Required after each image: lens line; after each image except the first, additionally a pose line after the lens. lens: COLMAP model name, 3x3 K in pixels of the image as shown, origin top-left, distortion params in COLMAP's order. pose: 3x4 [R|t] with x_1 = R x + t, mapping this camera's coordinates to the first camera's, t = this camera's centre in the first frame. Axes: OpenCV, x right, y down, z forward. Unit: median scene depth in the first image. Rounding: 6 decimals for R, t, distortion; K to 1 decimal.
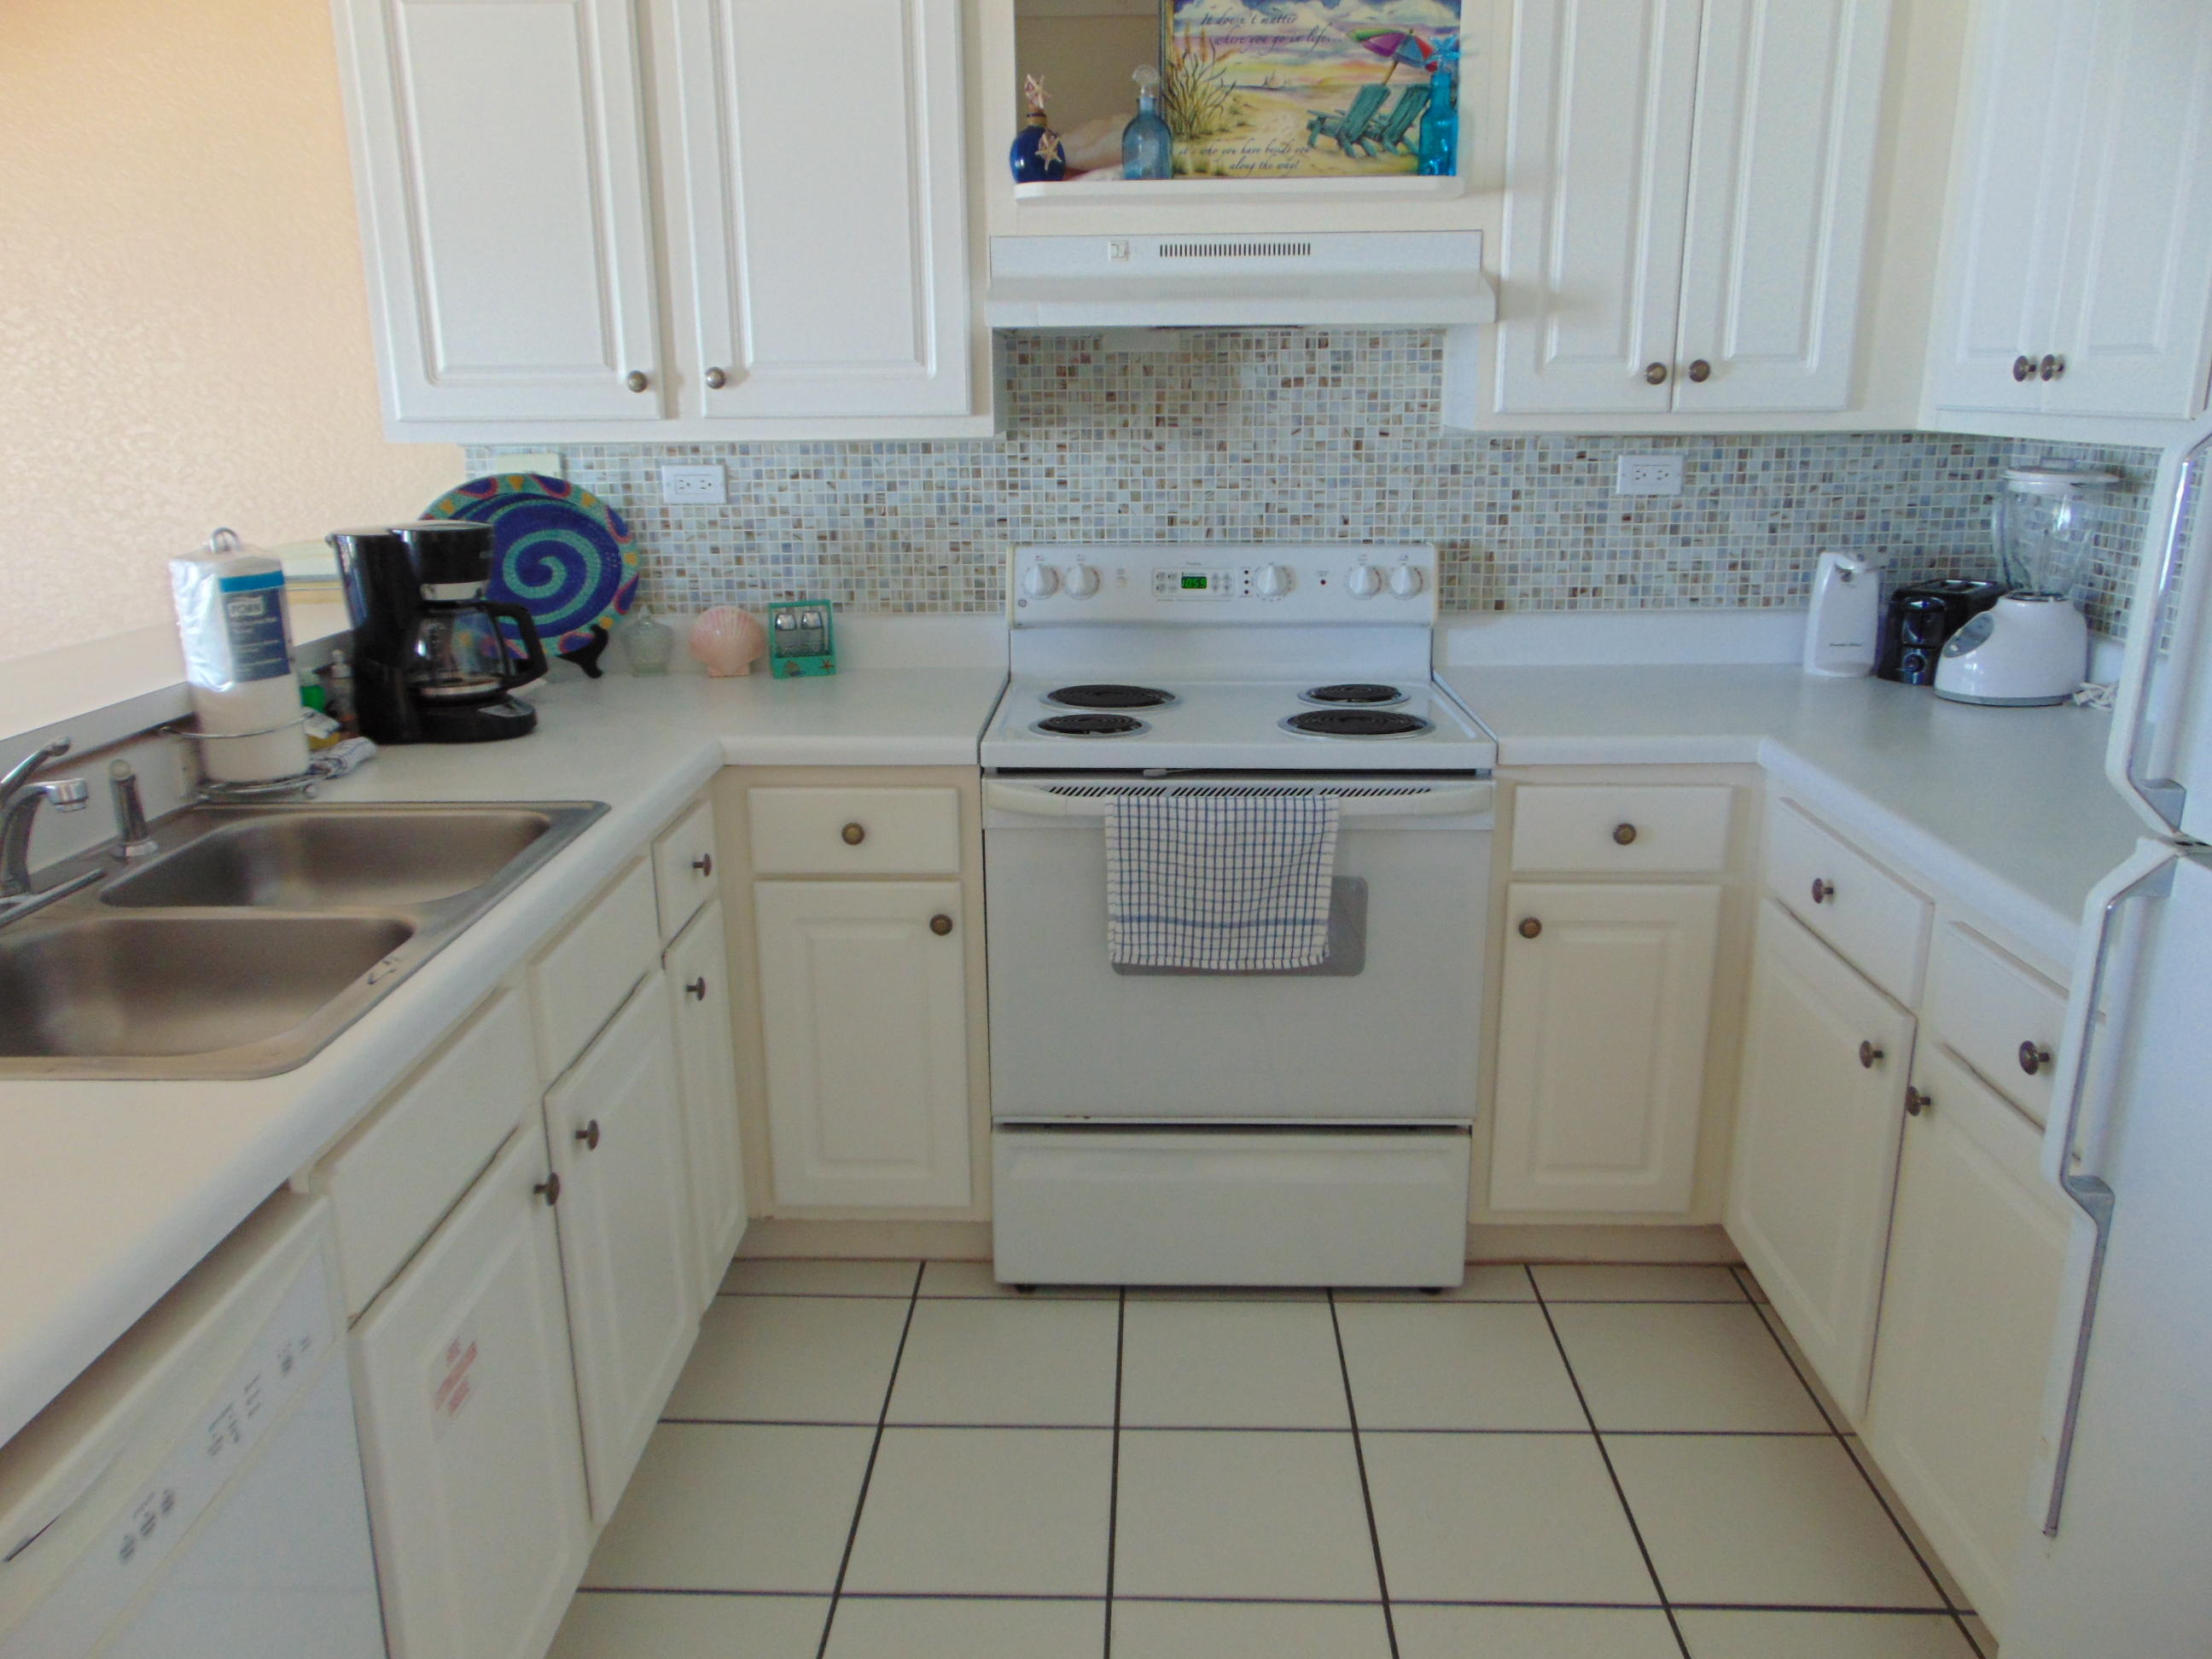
lens RADIAL K [[1646.1, 0, 1109.2], [0, 1646.1, 818.9], [0, 0, 1]] dist [-0.028514, 0.060182]
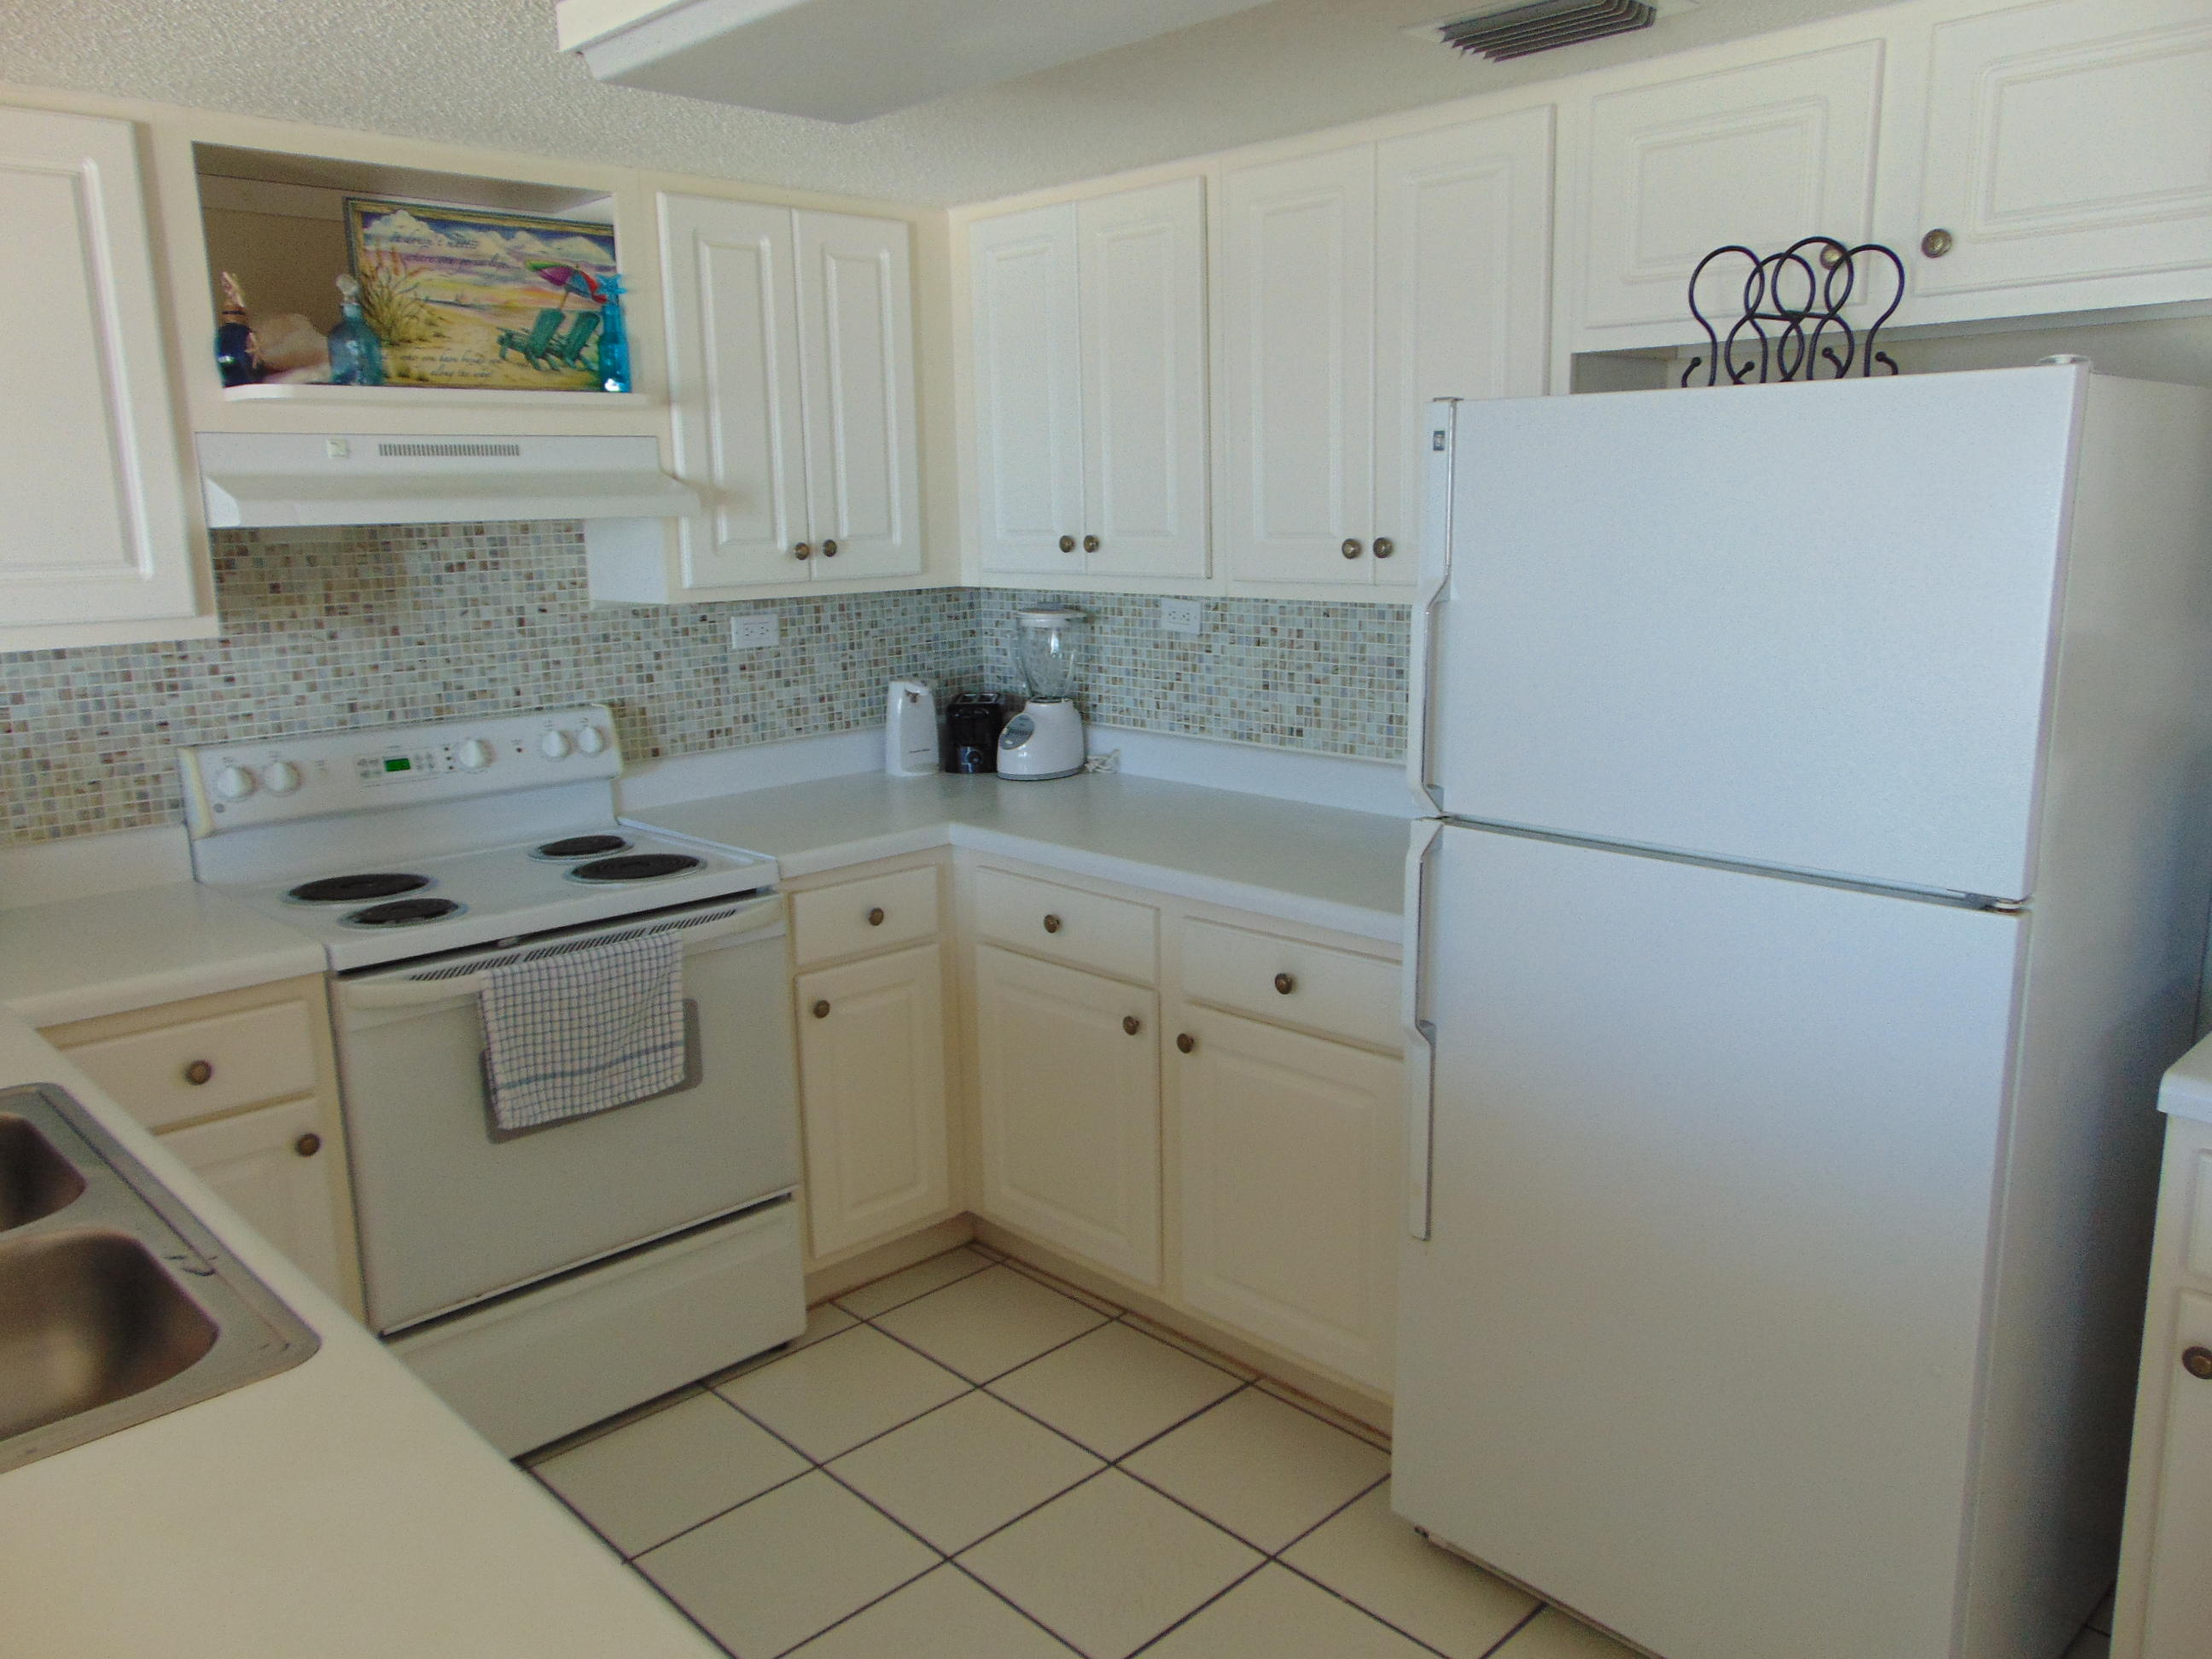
lens RADIAL K [[1646.1, 0, 1102.3], [0, 1646.1, 822.3], [0, 0, 1]] dist [-0.028514, 0.060182]
pose [[0.699781, -0.144162, 0.699659, -0.398599], [0.200219, 0.979750, 0.001620, -0.026678], [-0.685725, 0.138951, 0.714475, -0.015720]]
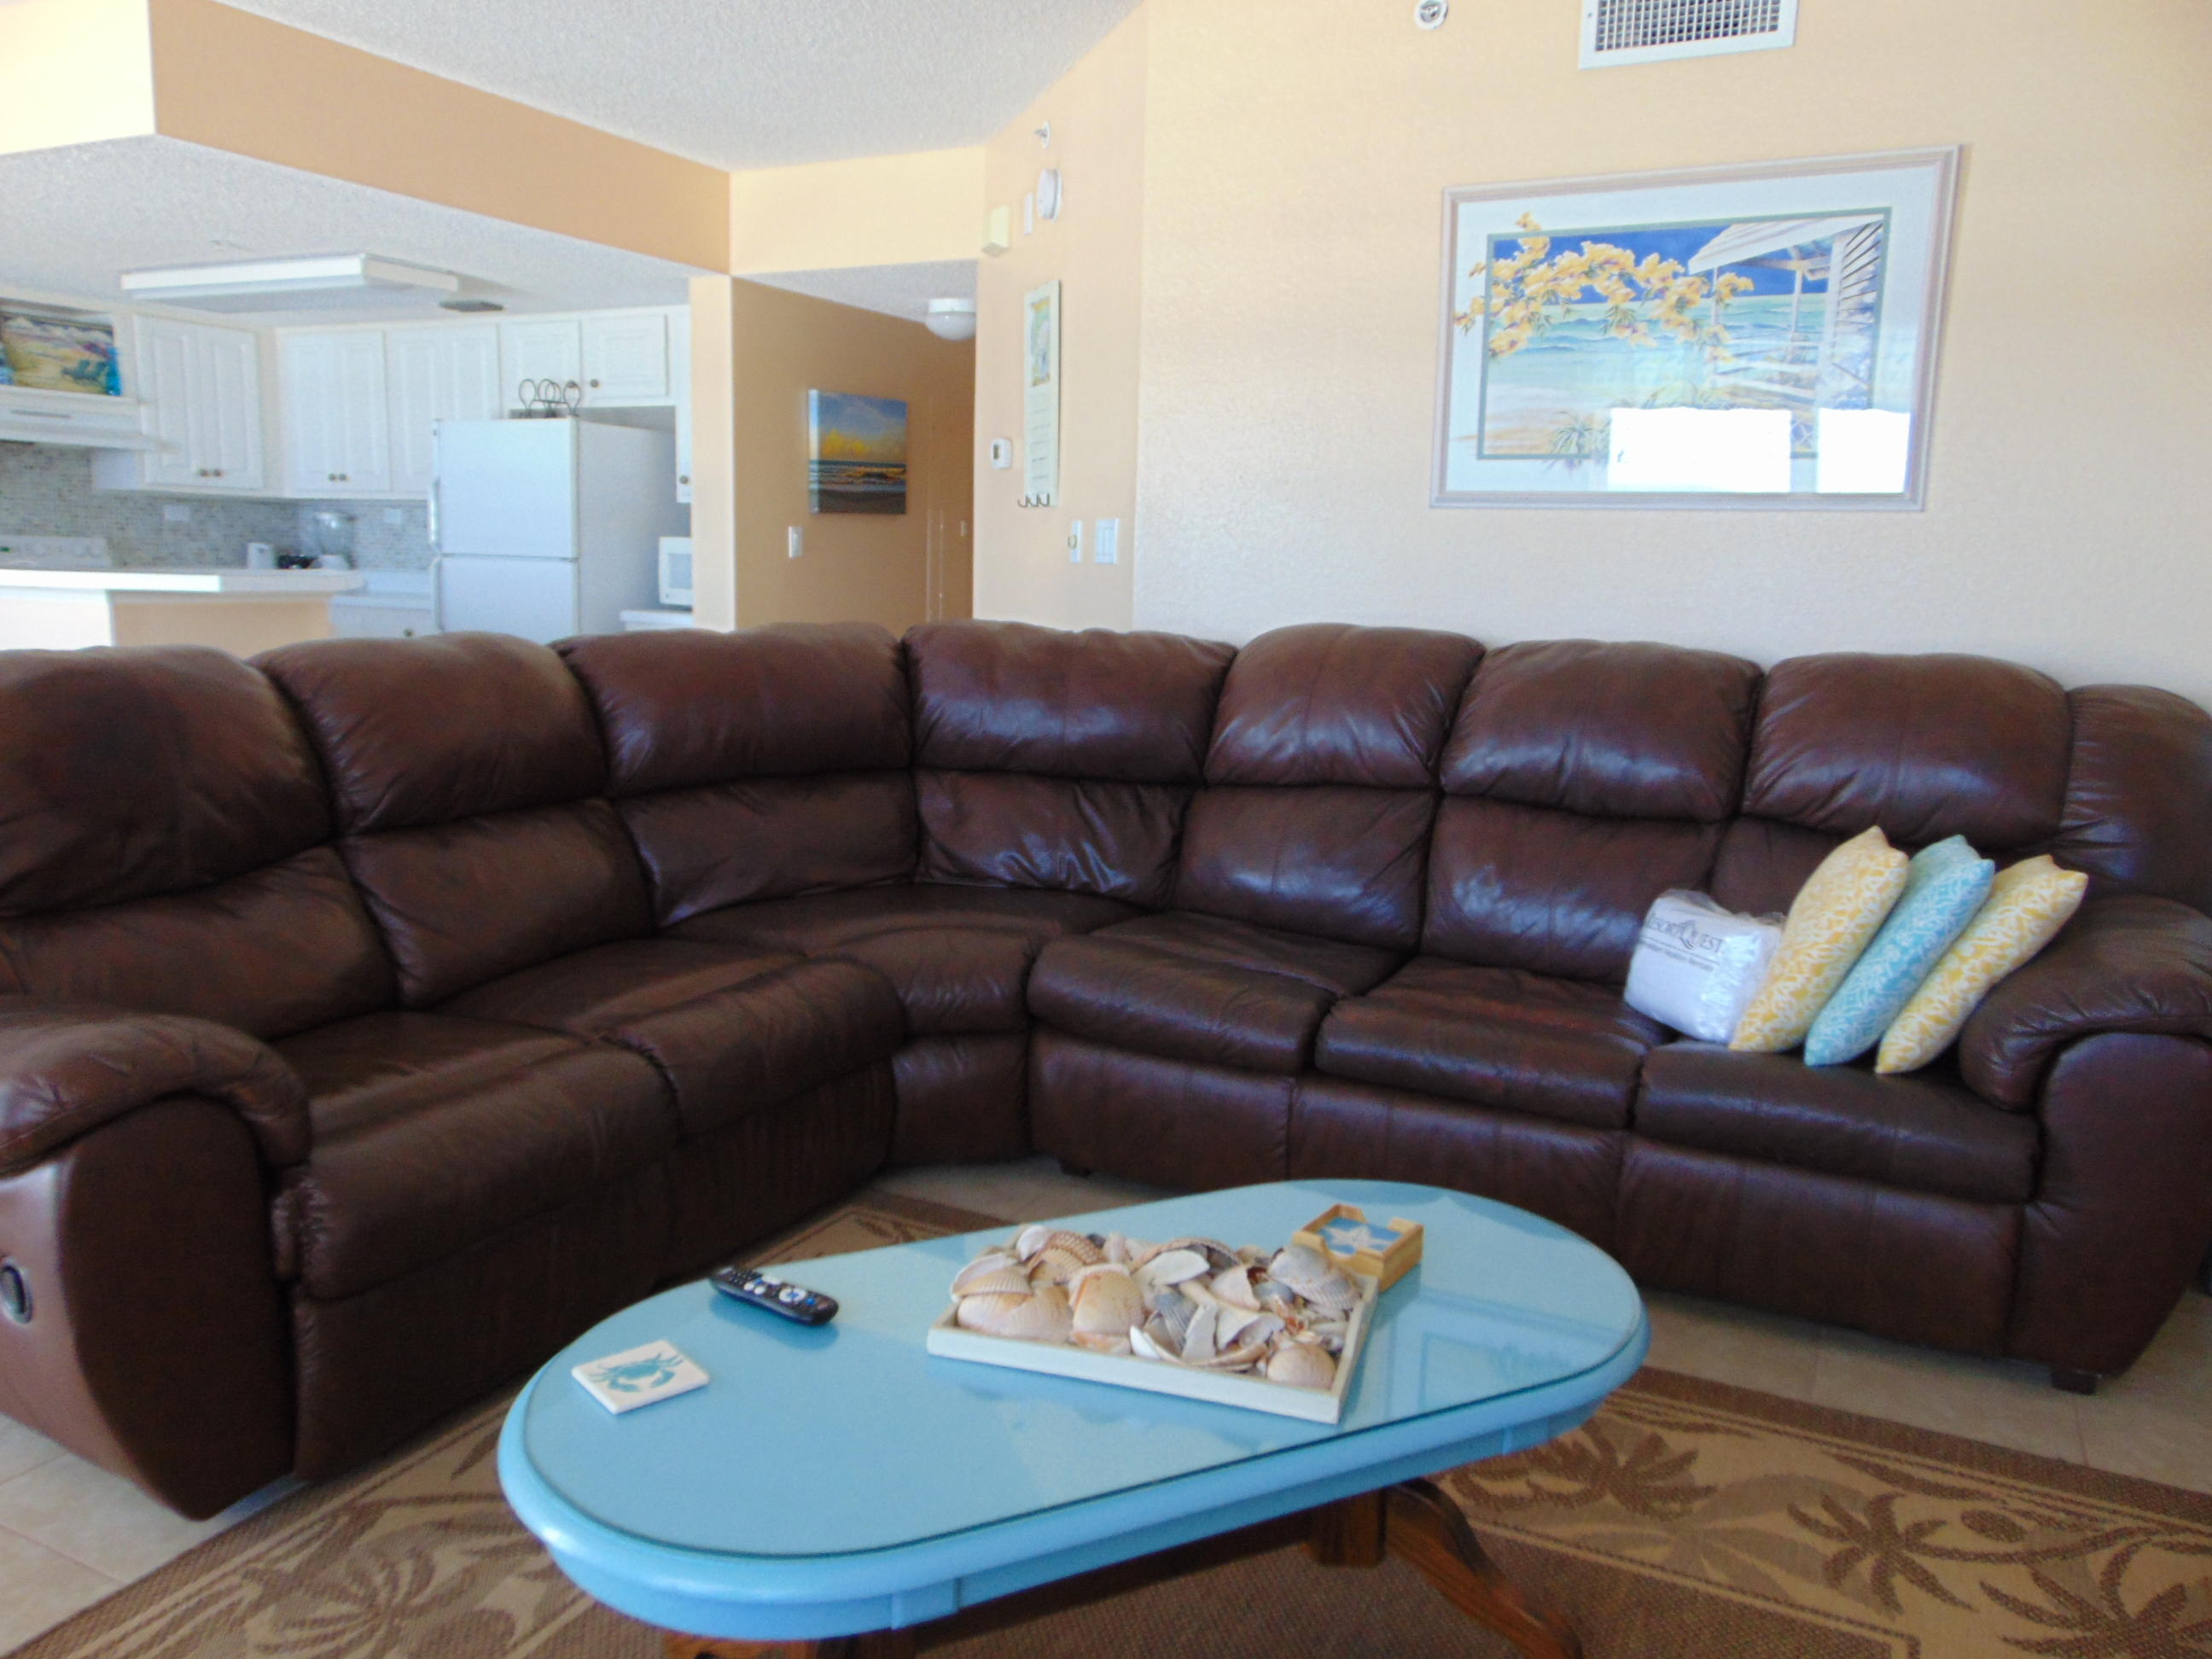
lens RADIAL K [[1646.1, 0, 1104.0], [0, 1646.1, 814.3], [0, 0, 1]] dist [-0.028514, 0.060182]
pose [[0.425530, -0.121313, 0.896776, -1.586436], [0.209776, 0.977204, 0.032653, 0.527724], [-0.880294, 0.174227, 0.441278, -1.487310]]
